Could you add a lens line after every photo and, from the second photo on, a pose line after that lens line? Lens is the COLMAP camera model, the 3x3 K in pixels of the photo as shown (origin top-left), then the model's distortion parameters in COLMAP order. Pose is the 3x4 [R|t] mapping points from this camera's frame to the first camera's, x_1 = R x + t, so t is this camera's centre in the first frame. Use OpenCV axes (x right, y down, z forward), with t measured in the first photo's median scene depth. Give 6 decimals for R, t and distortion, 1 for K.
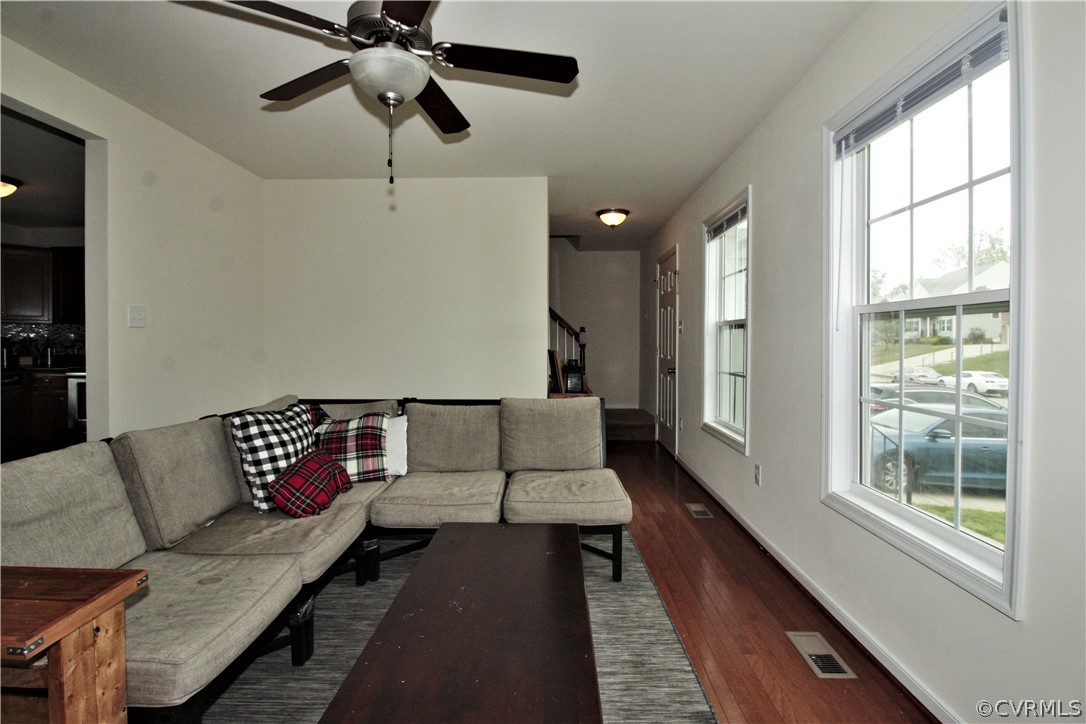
lens RADIAL K [[515.6, 0, 548.9], [0, 515.6, 347.0], [0, 0, 1]] dist [-0.000057, -0.012030]
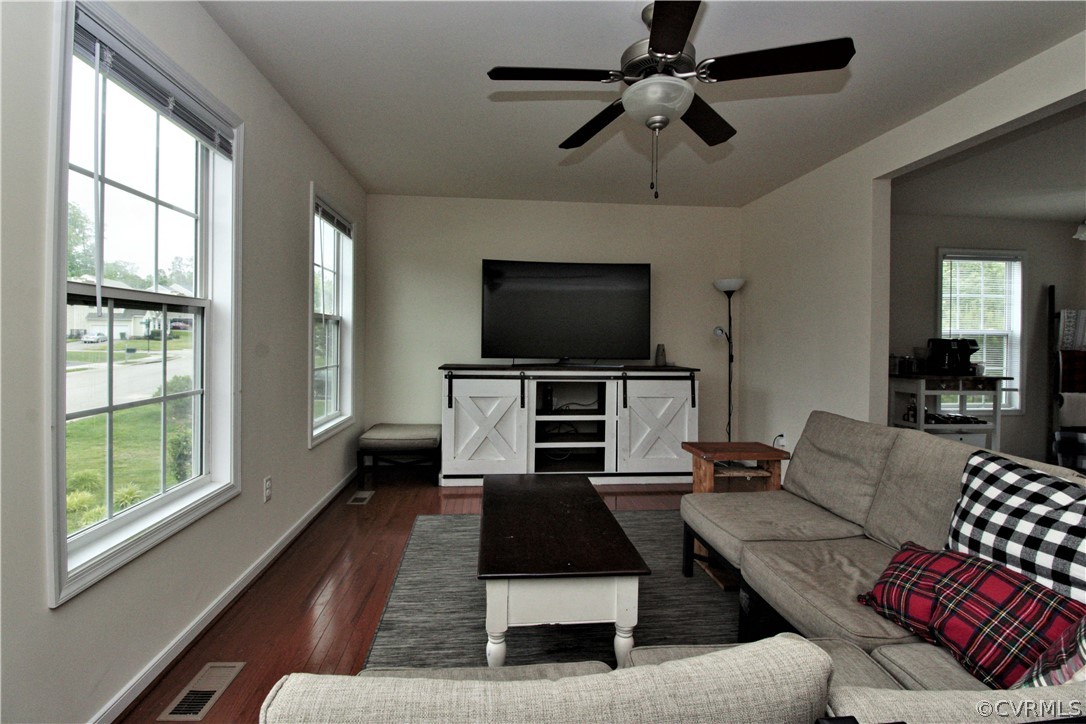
lens RADIAL K [[512.4, 0, 538.2], [0, 512.4, 329.2], [0, 0, 1]] dist [-0.001281, -0.011500]
pose [[-0.994802, -0.013695, -0.100899, 0.043134], [-0.013353, 0.999903, -0.004066, -0.020079], [0.100945, -0.002698, -0.994888, 1.592569]]
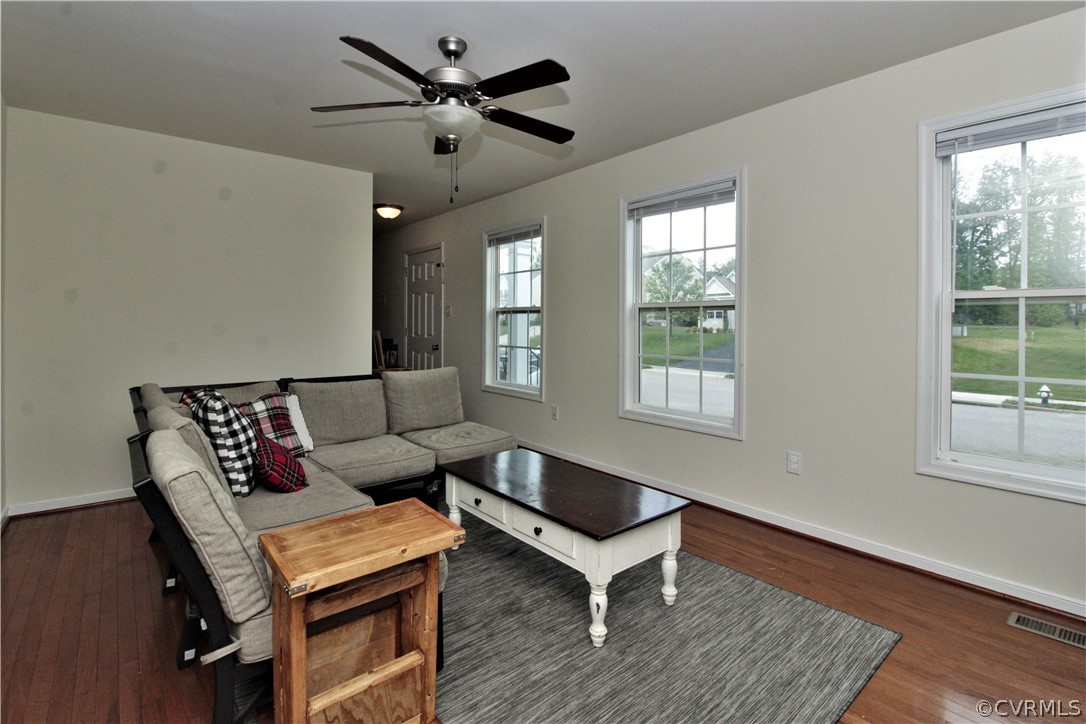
lens RADIAL K [[512.4, 0, 538.2], [0, 512.4, 329.2], [0, 0, 1]] dist [-0.001281, -0.011500]
pose [[0.753189, -0.005745, 0.657779, -0.772567], [0.004742, 0.999983, 0.003305, 0.002838], [-0.657787, 0.000630, 0.753203, -0.103206]]
